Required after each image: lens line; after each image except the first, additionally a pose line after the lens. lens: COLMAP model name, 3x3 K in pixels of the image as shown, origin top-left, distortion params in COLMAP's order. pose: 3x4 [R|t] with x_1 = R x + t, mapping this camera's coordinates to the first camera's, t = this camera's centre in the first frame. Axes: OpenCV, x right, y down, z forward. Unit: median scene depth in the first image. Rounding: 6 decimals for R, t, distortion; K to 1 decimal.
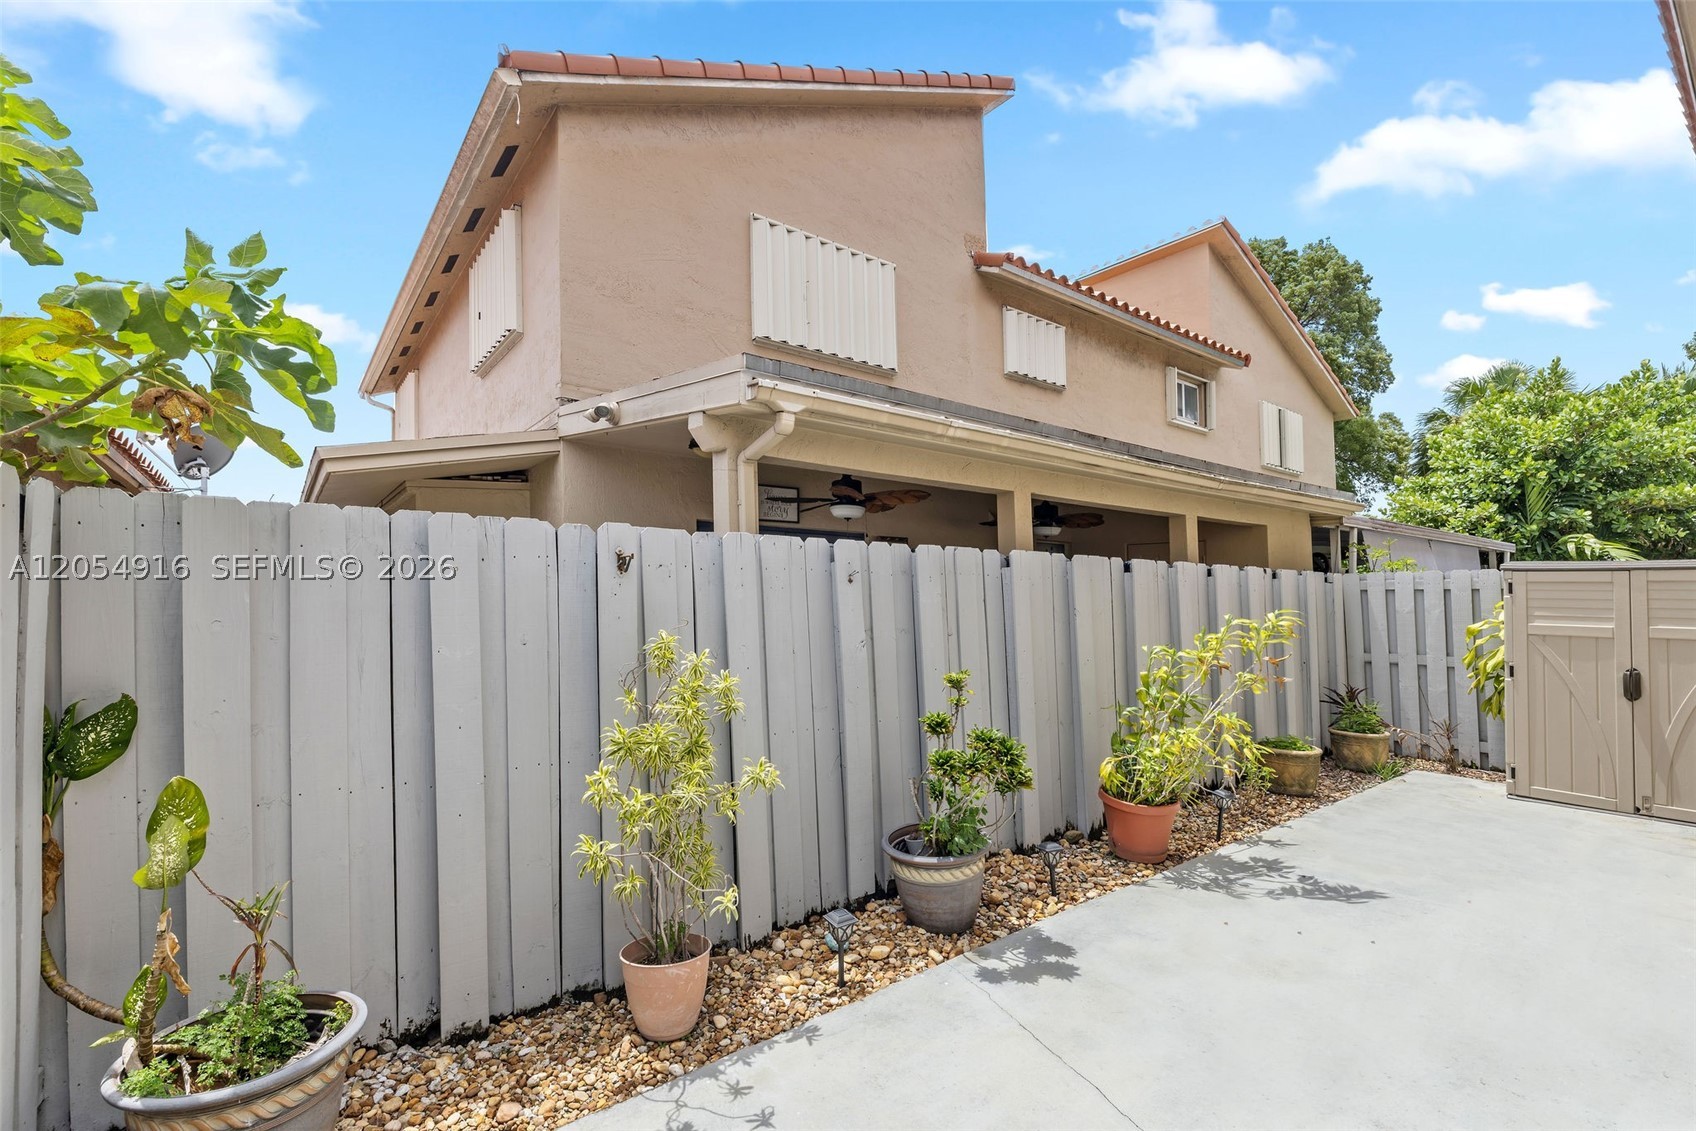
lens RADIAL K [[737.1, 0, 848.1], [0, 737.1, 618.2], [0, 0, 1]] dist [-0.002727, -0.000192]
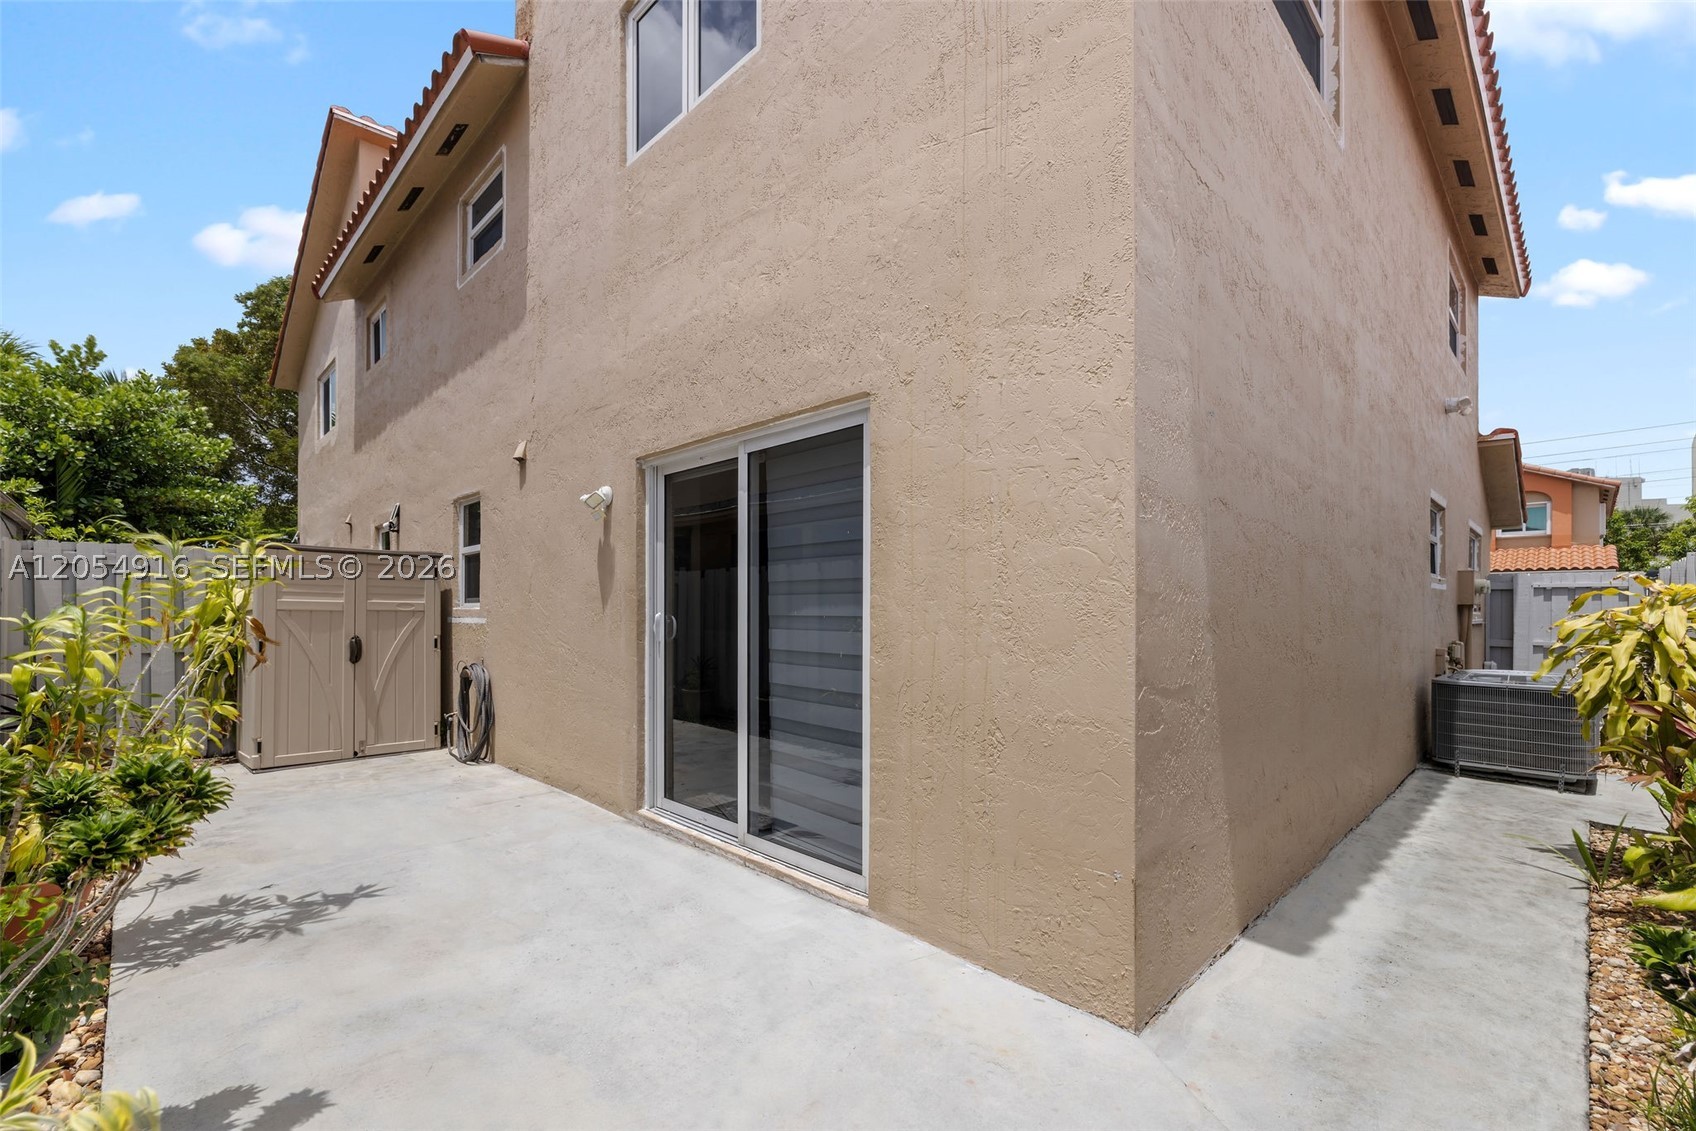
lens RADIAL K [[737.1, 0, 848.1], [0, 737.1, 618.2], [0, 0, 1]] dist [-0.002727, -0.000192]
pose [[-0.113769, -0.019812, 0.993310, -0.221973], [0.025521, 0.999413, 0.022857, 0.032119], [-0.993179, 0.027951, -0.113197, 0.335544]]
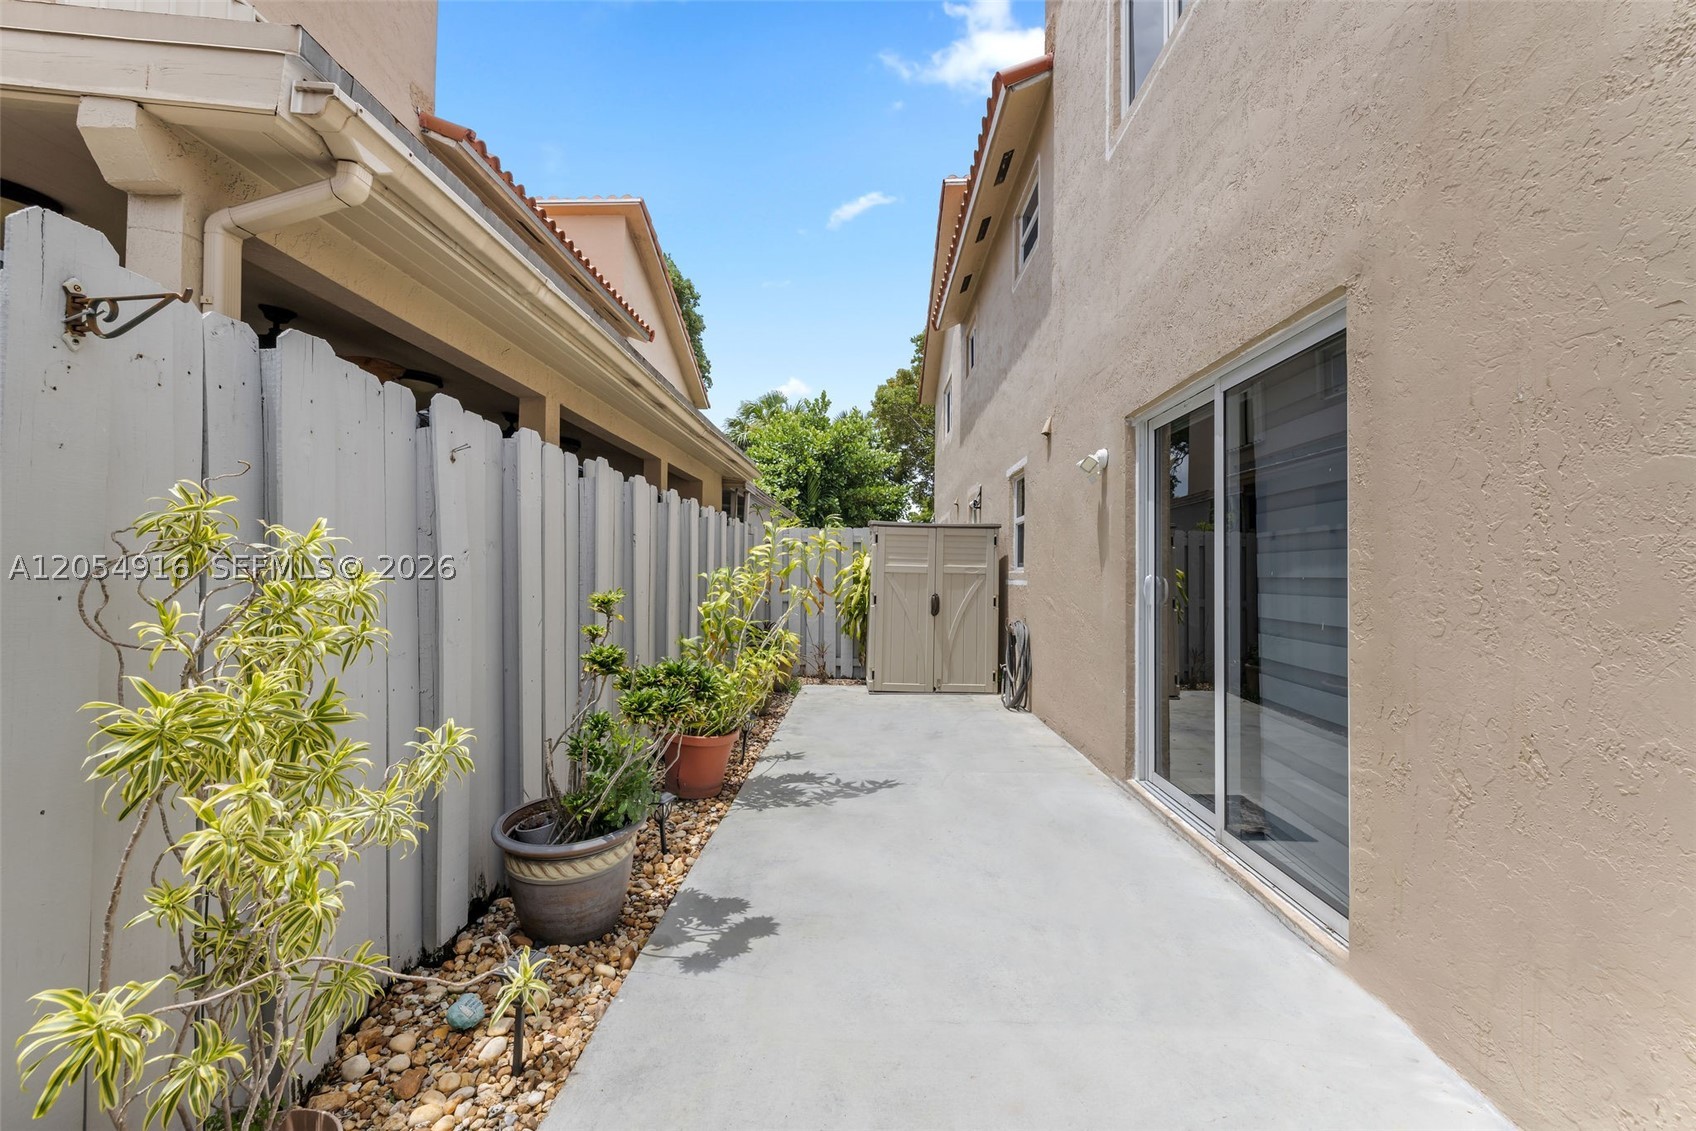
lens RADIAL K [[716.2, 0, 837.7], [0, 716.2, 563.7], [0, 0, 1]] dist [-0.000477, -0.000085]
pose [[0.648182, 0.009959, 0.761421, -0.171478], [0.016050, 0.999514, -0.026736, 0.042992], [-0.761317, 0.029550, 0.647707, 0.206707]]
